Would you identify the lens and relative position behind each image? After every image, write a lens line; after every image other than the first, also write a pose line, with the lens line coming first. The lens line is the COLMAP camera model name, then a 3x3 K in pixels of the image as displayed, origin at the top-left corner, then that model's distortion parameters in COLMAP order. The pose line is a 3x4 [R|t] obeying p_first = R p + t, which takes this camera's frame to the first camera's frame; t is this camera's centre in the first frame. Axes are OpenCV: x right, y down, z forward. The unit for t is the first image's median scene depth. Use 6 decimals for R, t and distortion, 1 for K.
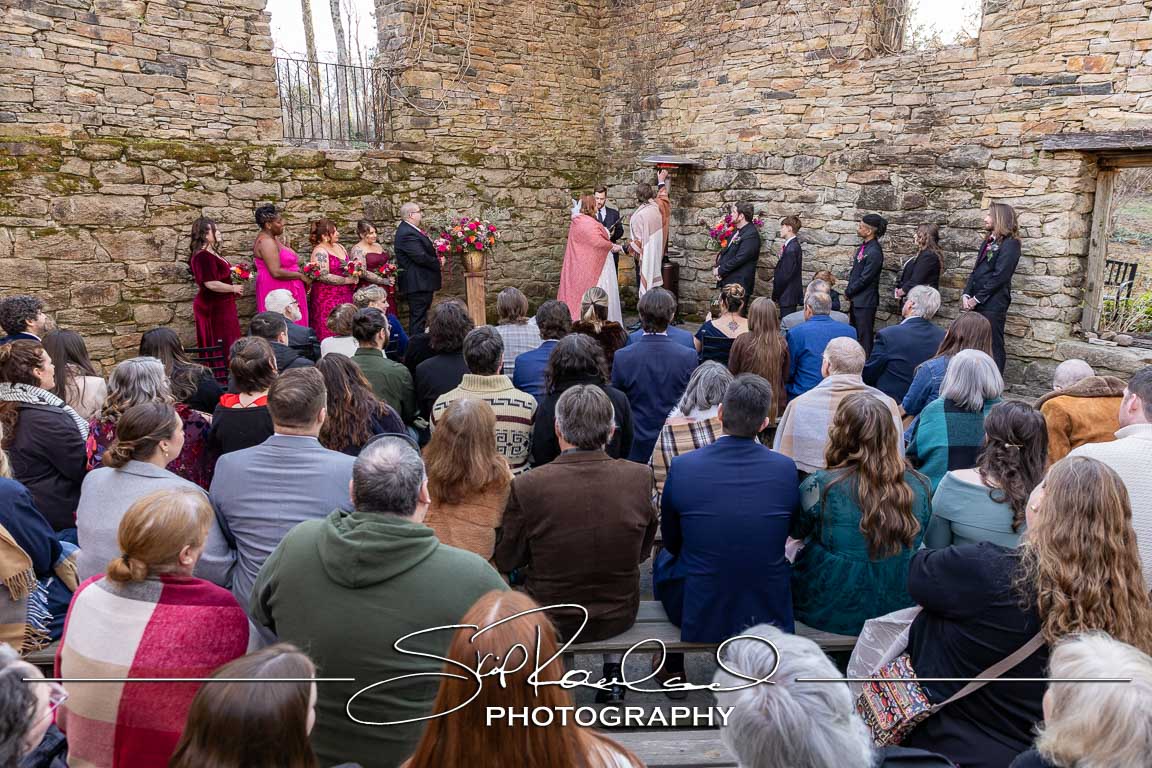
lens RADIAL K [[757.7, 0, 581.0], [0, 757.7, 382.4], [0, 0, 1]] dist [0.003797, 0.001282]
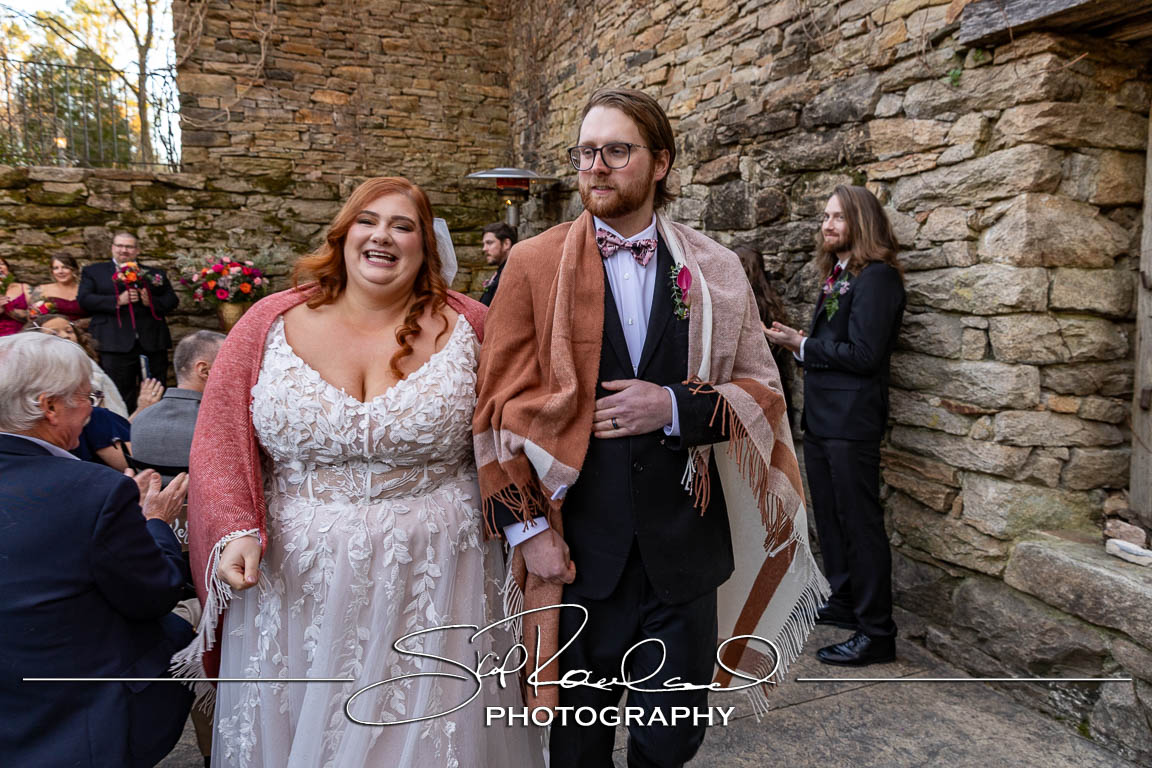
lens RADIAL K [[754.1, 0, 576.4], [0, 754.1, 385.9], [0, 0, 1]] dist [0.003609, 0.000859]
pose [[0.934018, 0.056538, -0.352724, 0.516409], [-0.096219, 0.990721, -0.095987, -0.066466], [0.344024, 0.123592, 0.930791, 0.531370]]
